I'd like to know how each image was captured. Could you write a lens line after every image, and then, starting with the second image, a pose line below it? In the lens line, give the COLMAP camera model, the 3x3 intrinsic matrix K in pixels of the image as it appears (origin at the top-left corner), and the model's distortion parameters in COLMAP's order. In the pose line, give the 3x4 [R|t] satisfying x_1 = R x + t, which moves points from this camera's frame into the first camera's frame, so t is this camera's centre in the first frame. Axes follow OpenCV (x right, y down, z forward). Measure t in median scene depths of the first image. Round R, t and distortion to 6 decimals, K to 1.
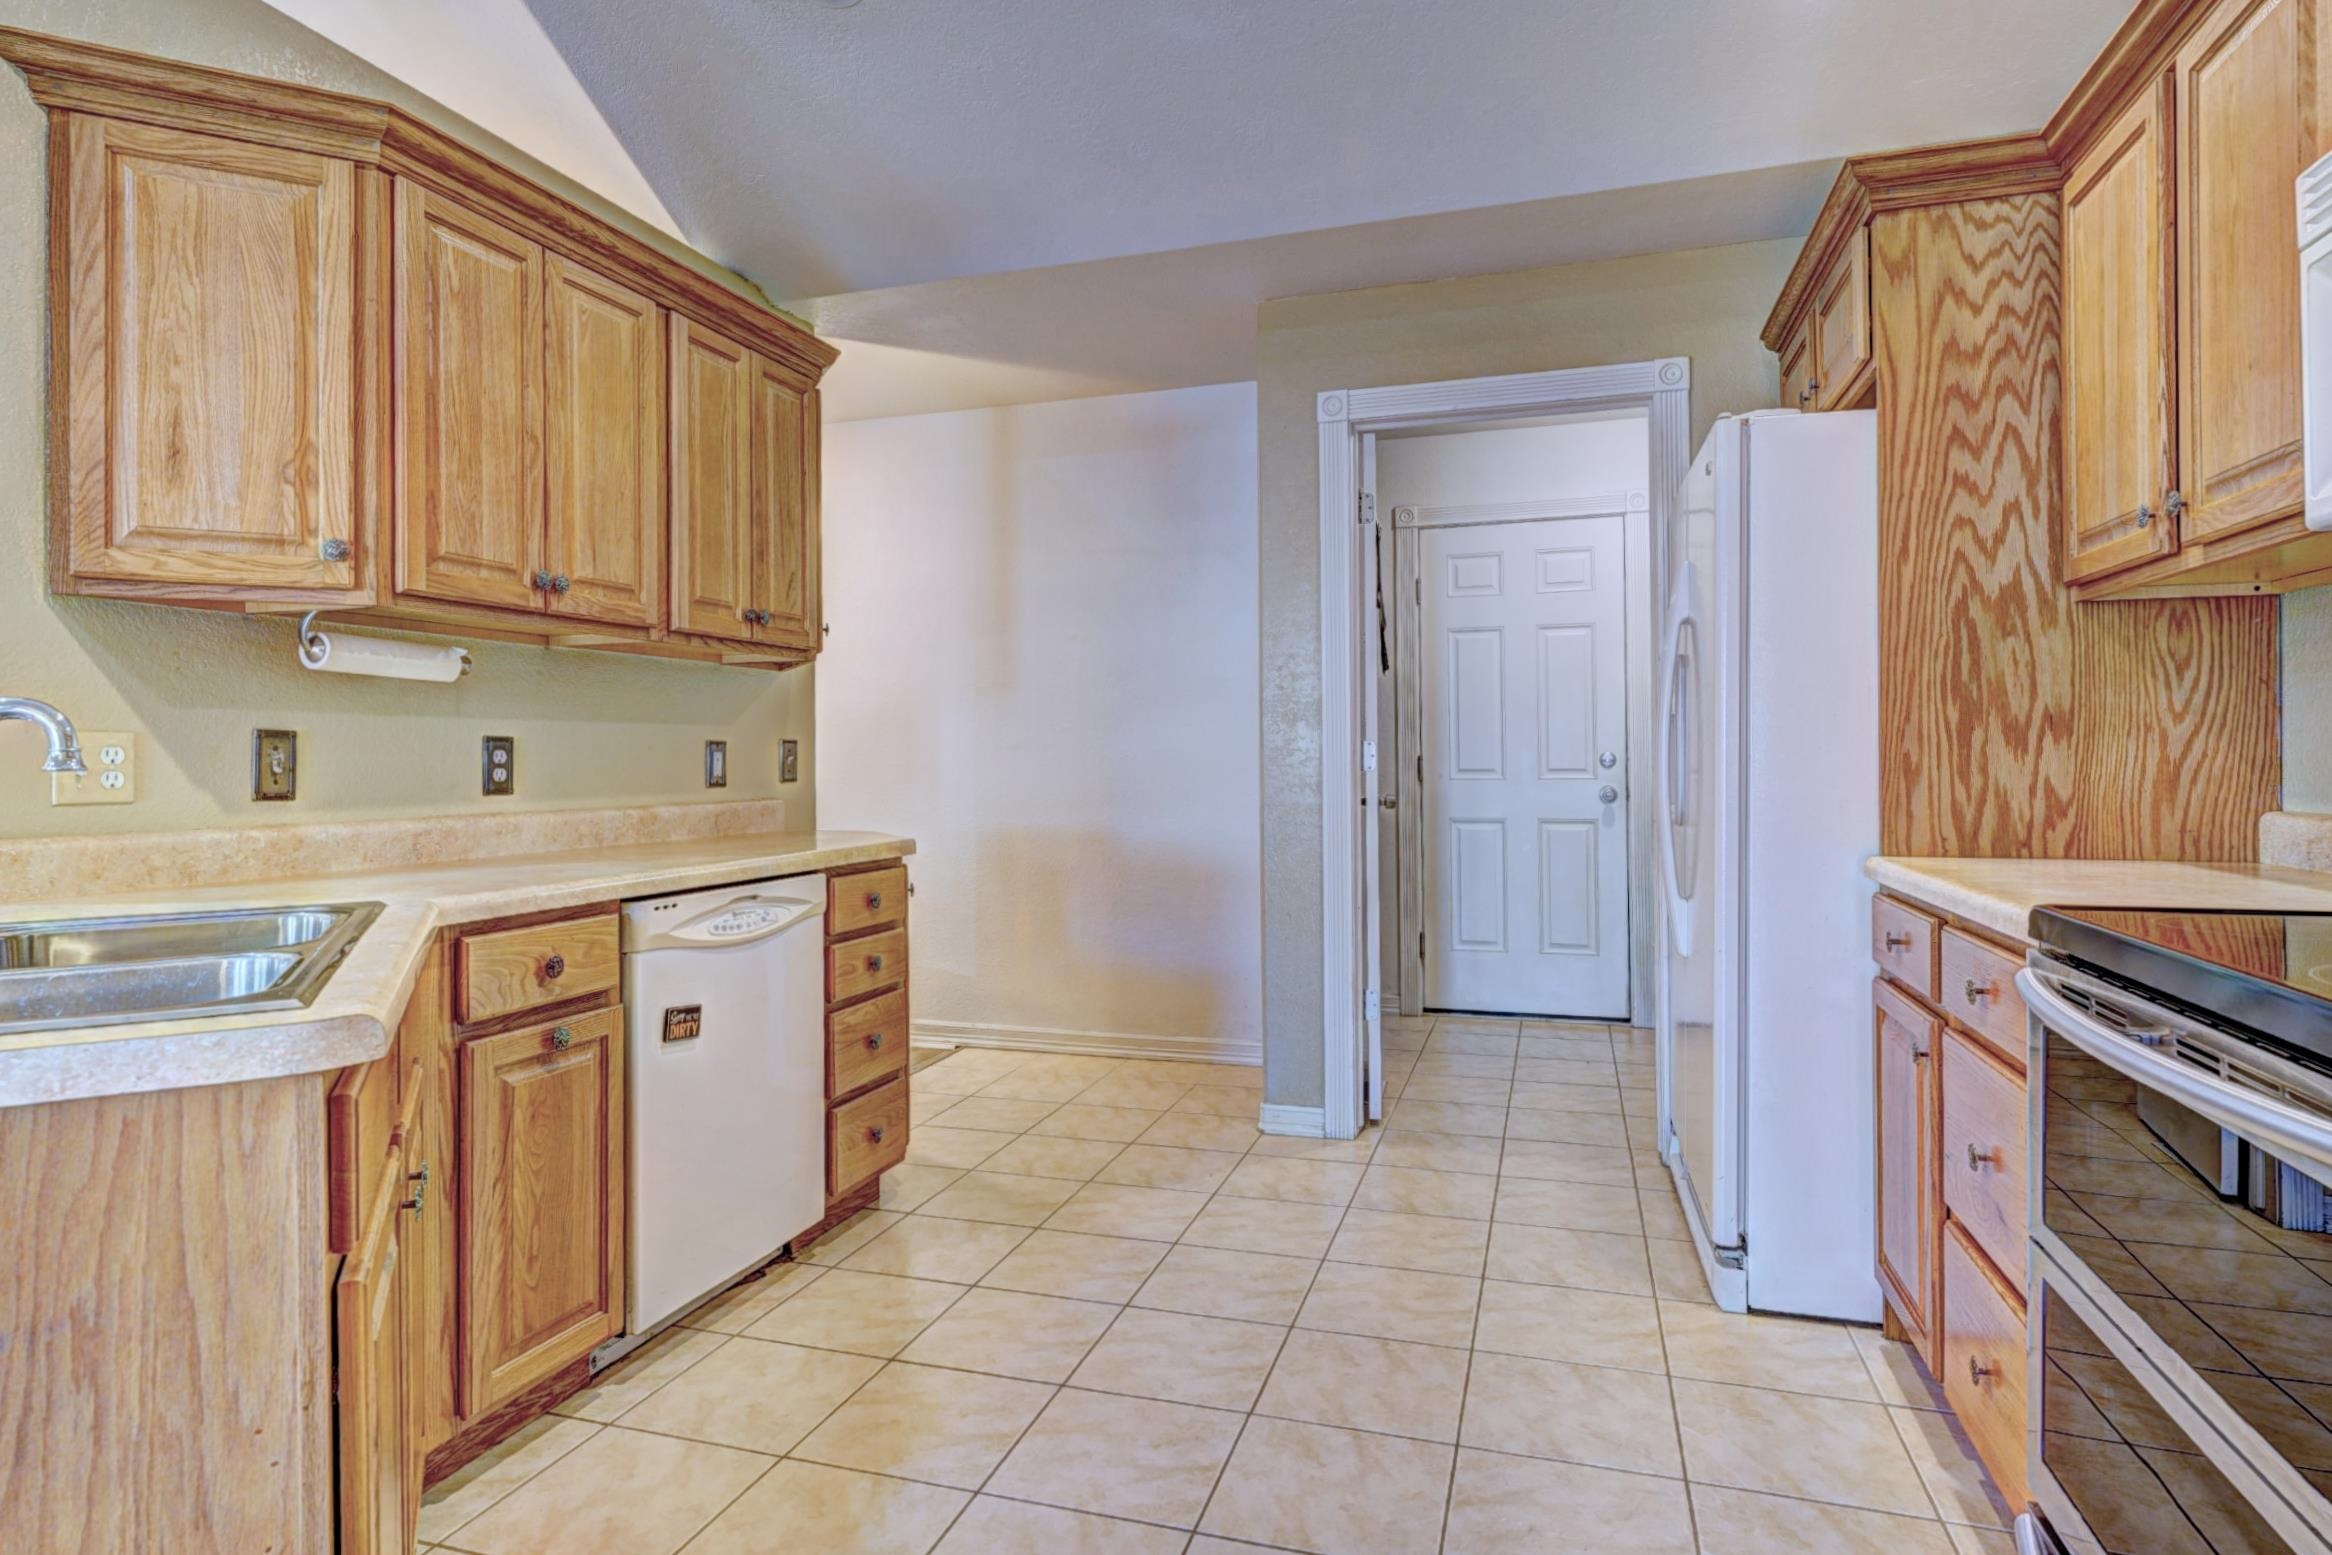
lens RADIAL K [[1261.1, 0, 1163.3], [0, 1261.1, 750.9], [0, 0, 1]] dist [-0.001454, -0.000349]
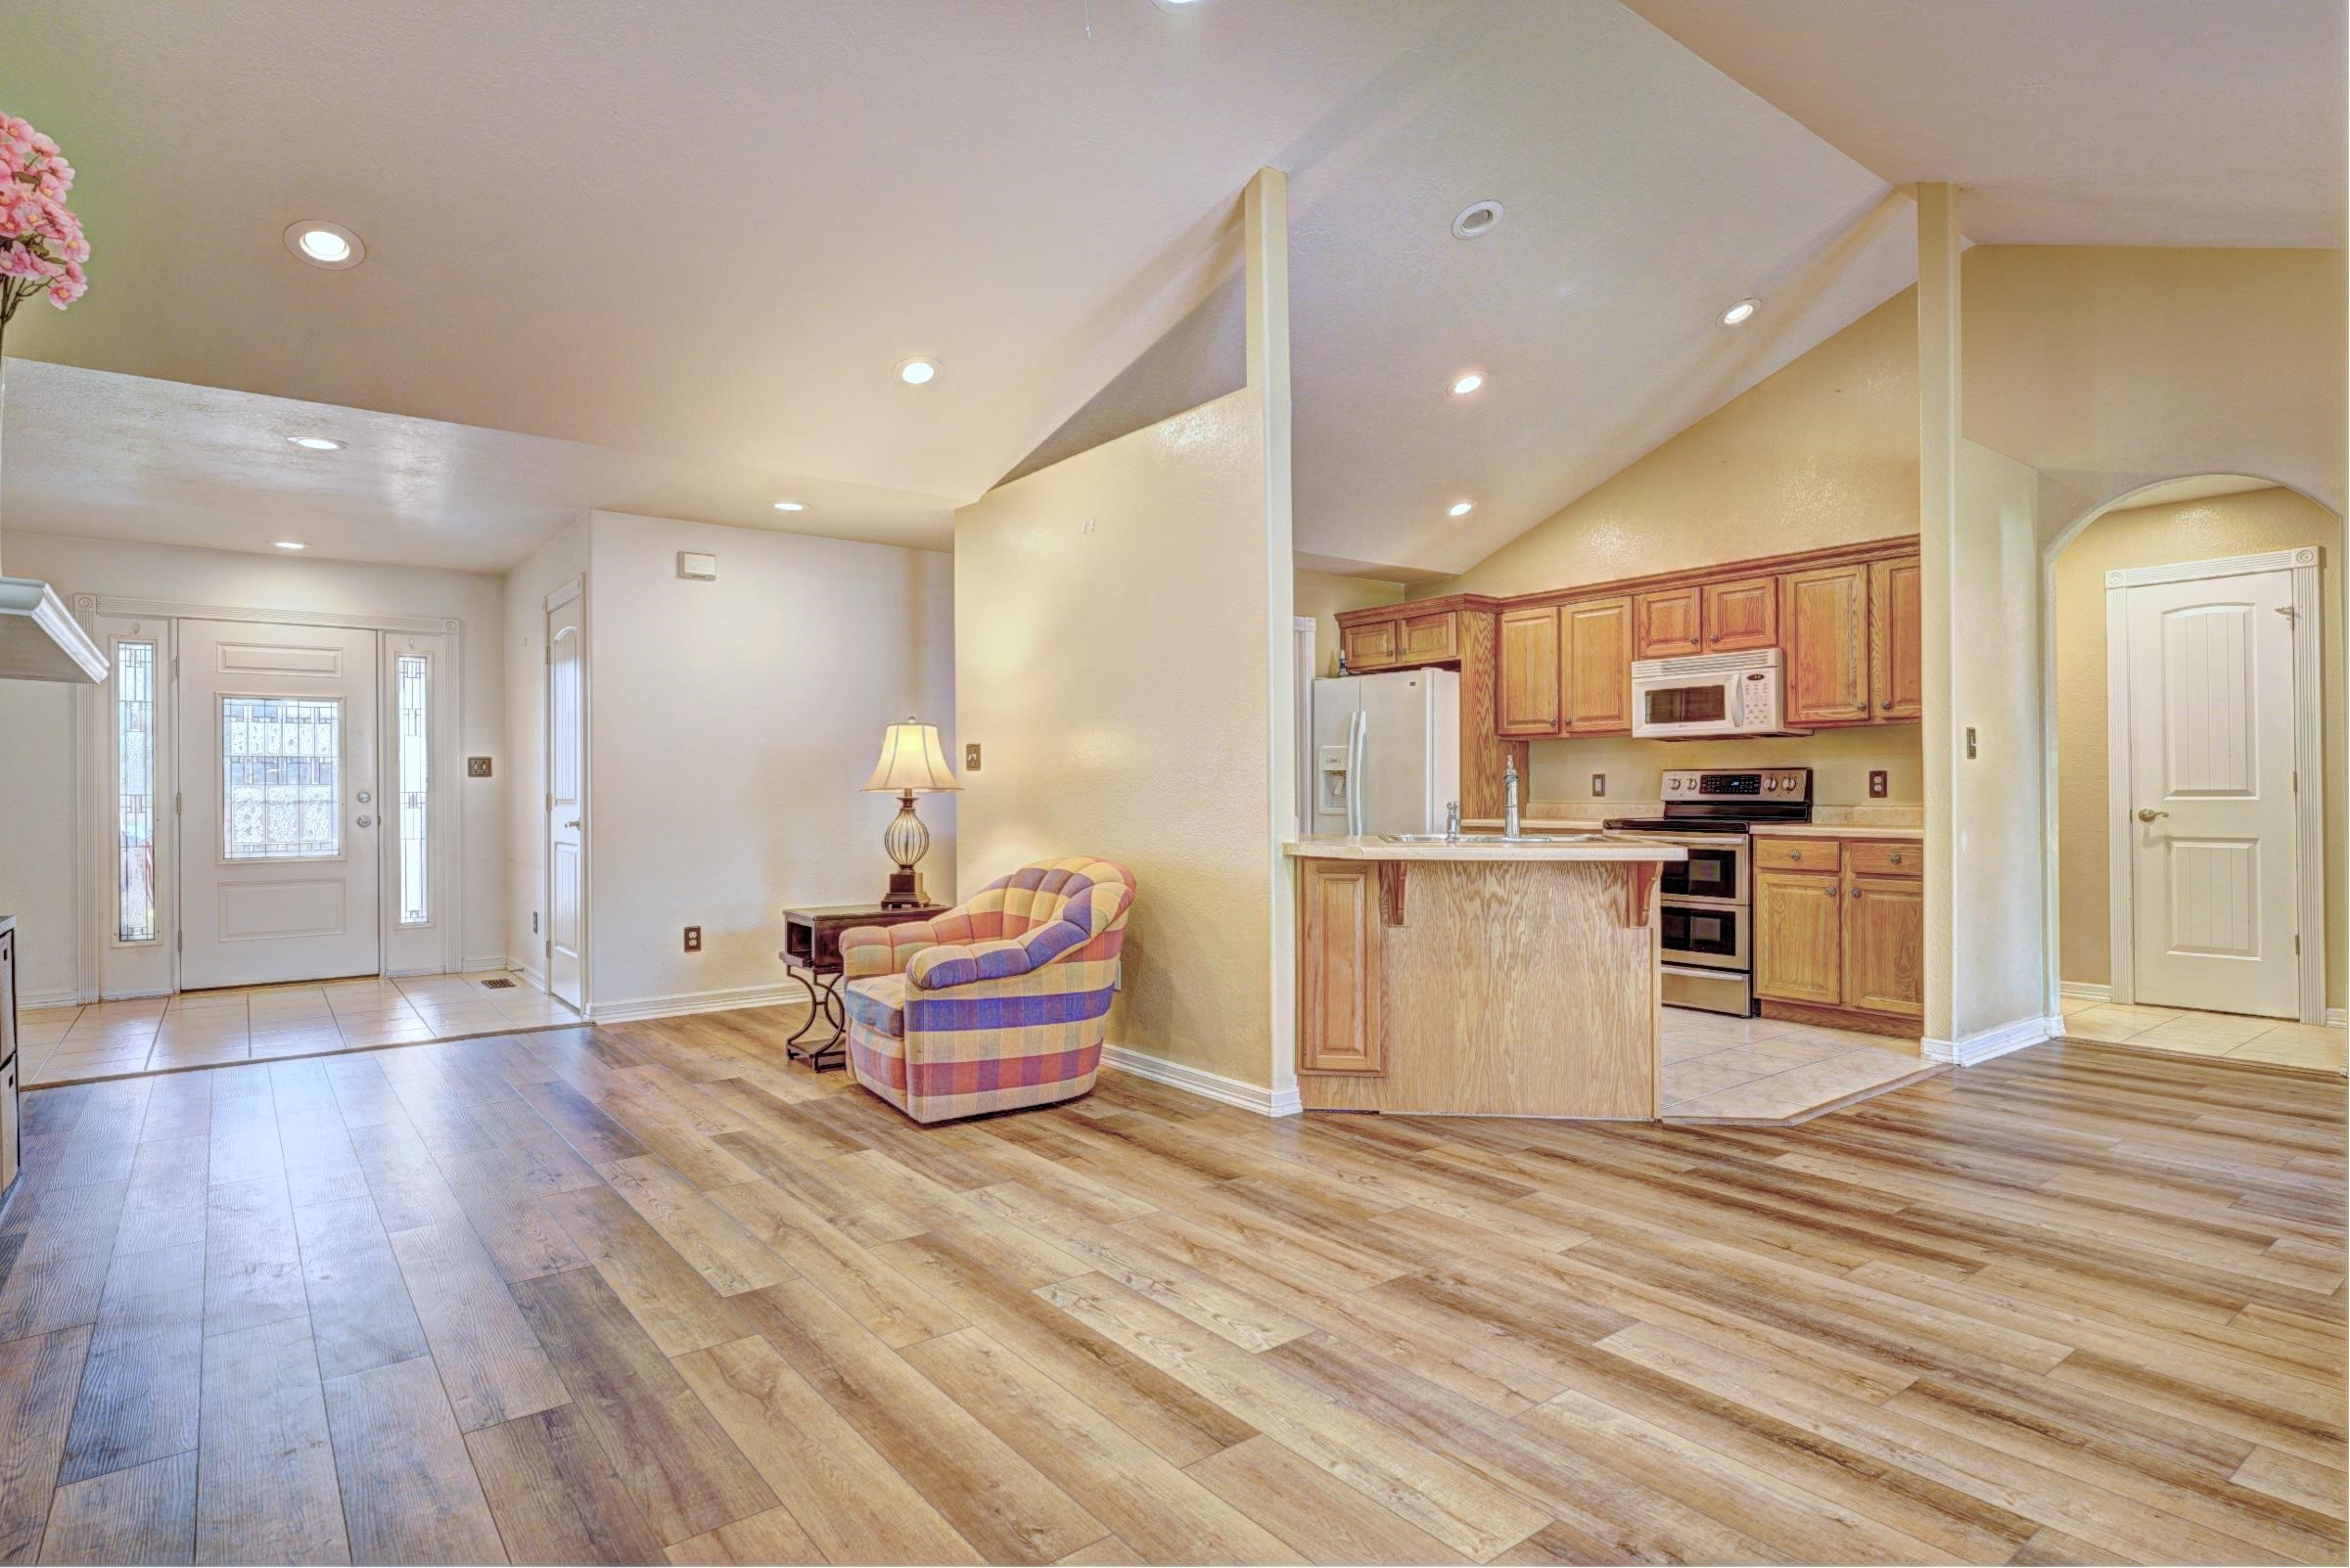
lens RADIAL K [[1250.1, 0, 1150.7], [0, 1250.1, 785.5], [0, 0, 1]] dist [-0.003260, -0.000299]
pose [[0.583798, 0.006454, 0.811873, -2.391894], [-0.003007, 0.999979, -0.005787, 0.021519], [-0.811893, 0.000937, 0.583805, -0.161558]]
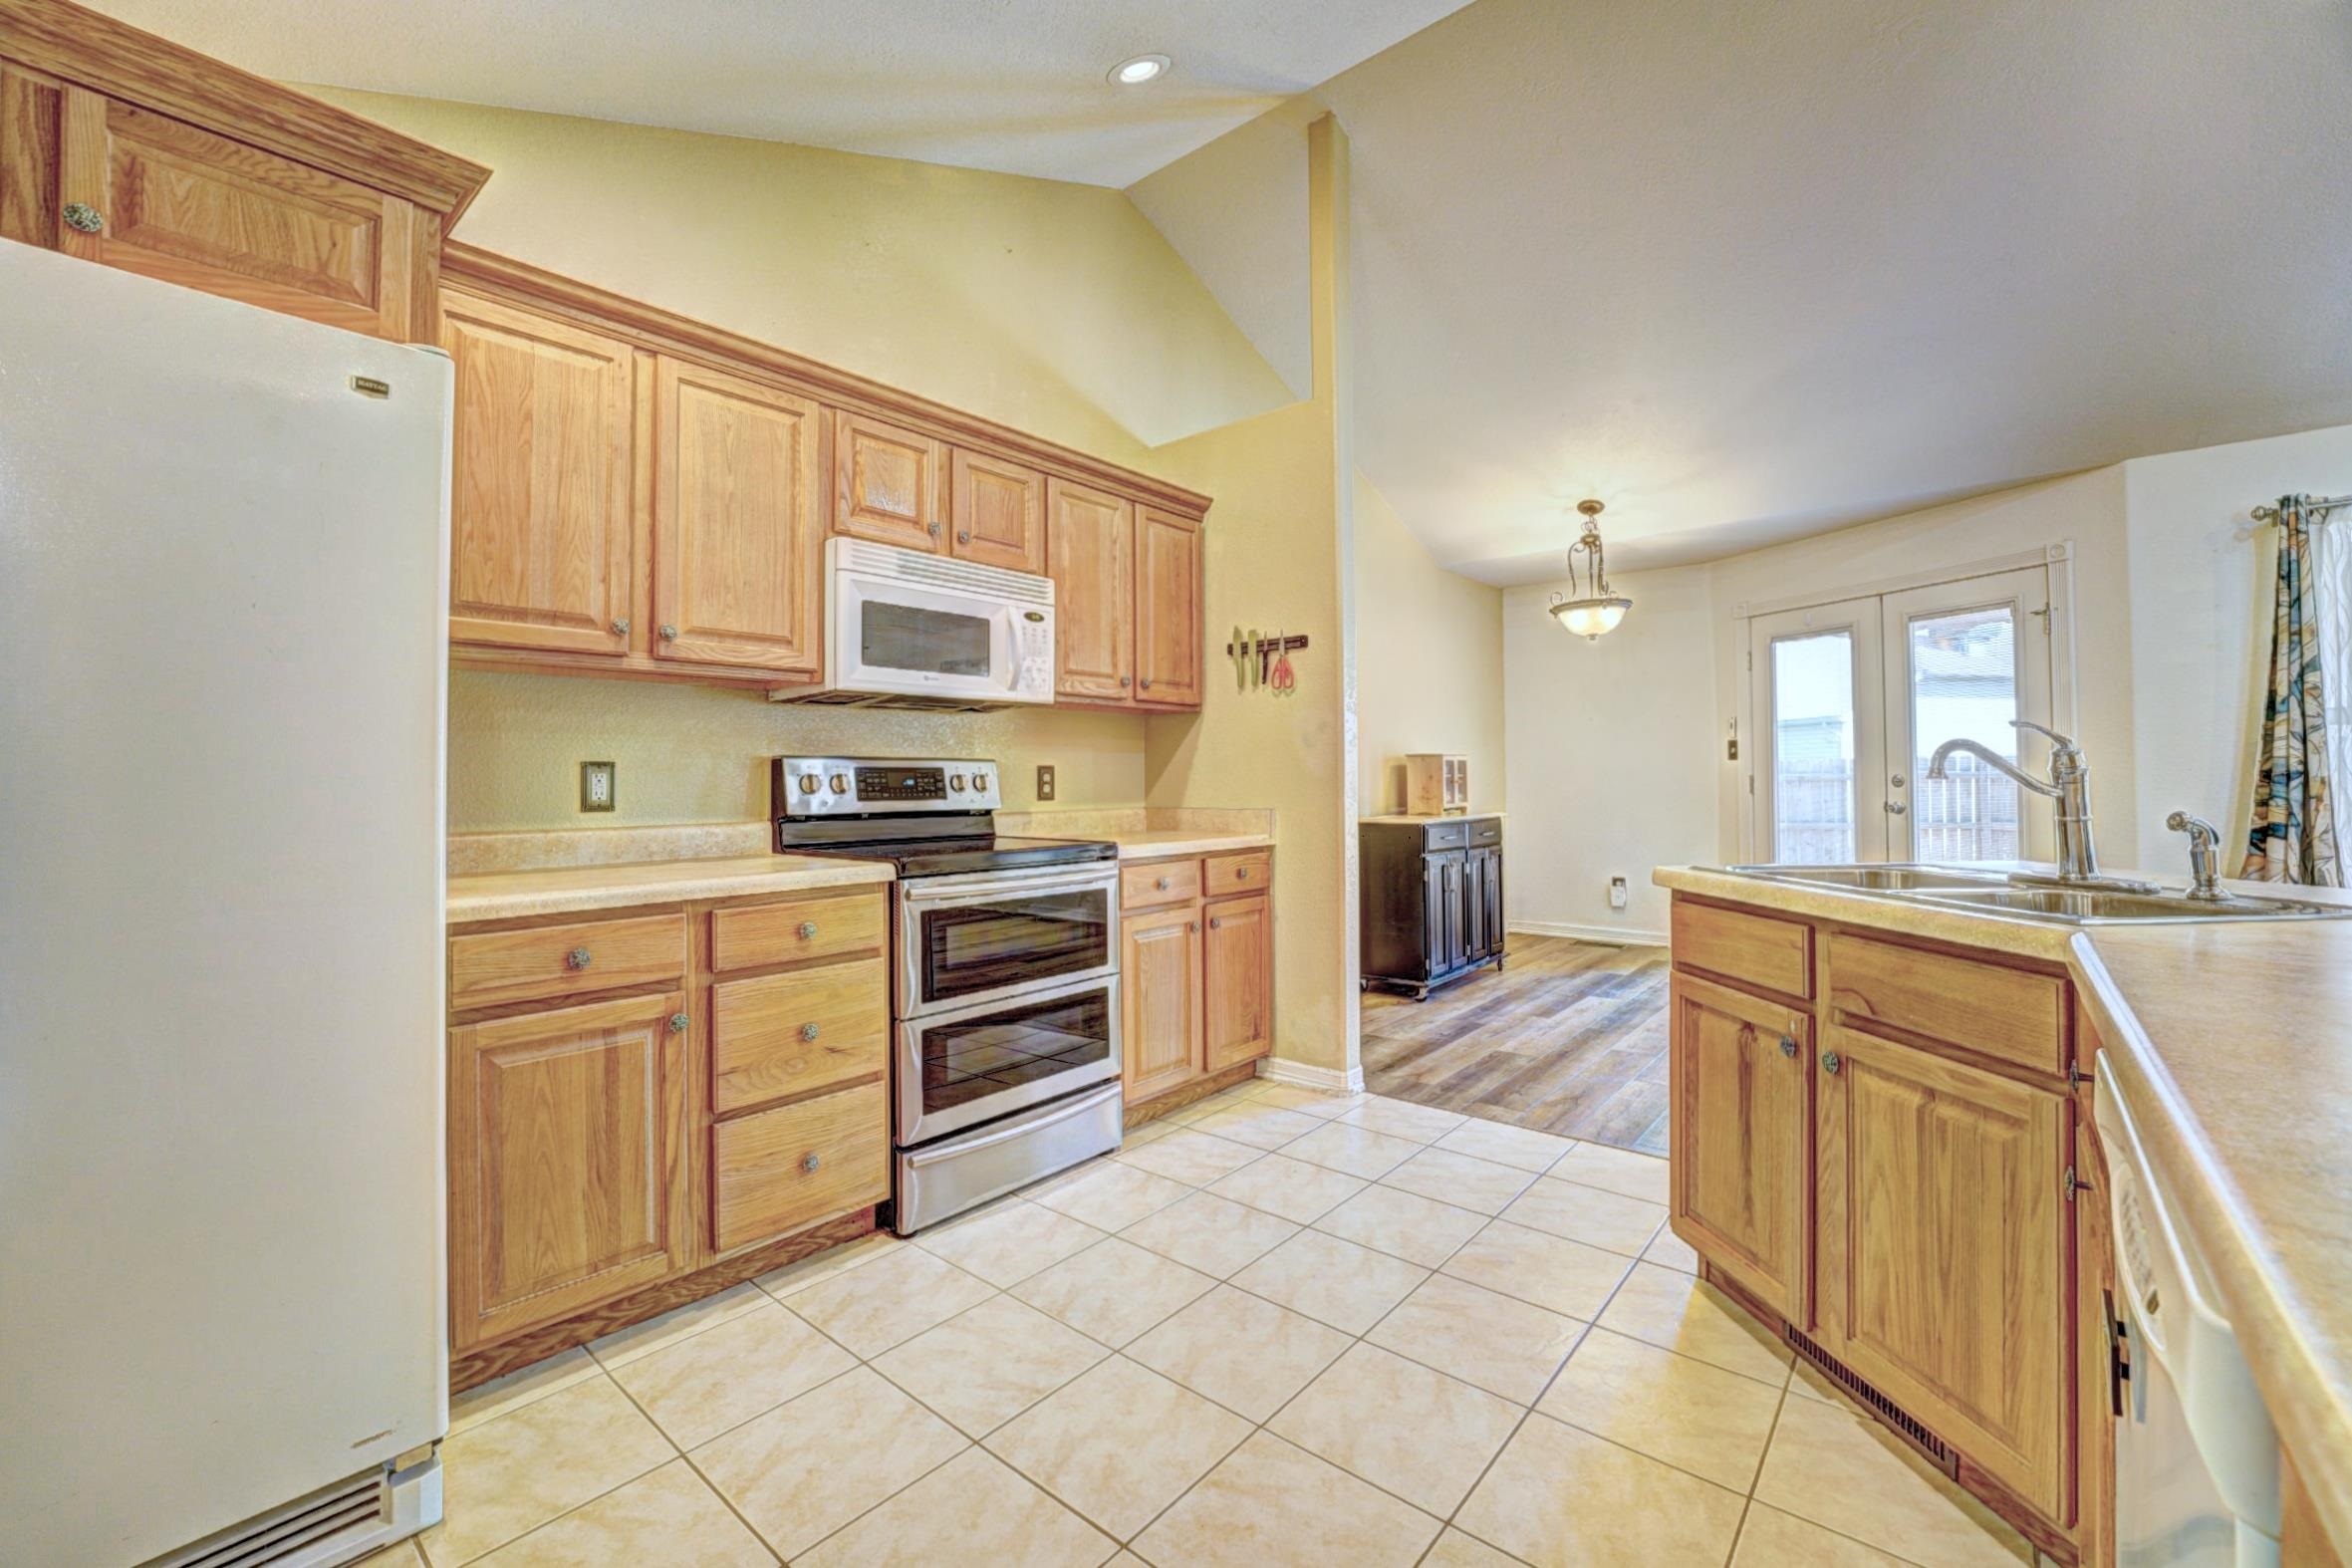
lens RADIAL K [[968.3, 0, 1169.4], [0, 968.3, 754.0], [0, 0, 1]] dist [-0.020370, 0.000070]
pose [[-0.920594, 0.022135, 0.389893, -0.204057], [0.009970, 0.999399, -0.033199, 0.005816], [-0.390394, -0.026676, -0.920261, 1.461955]]
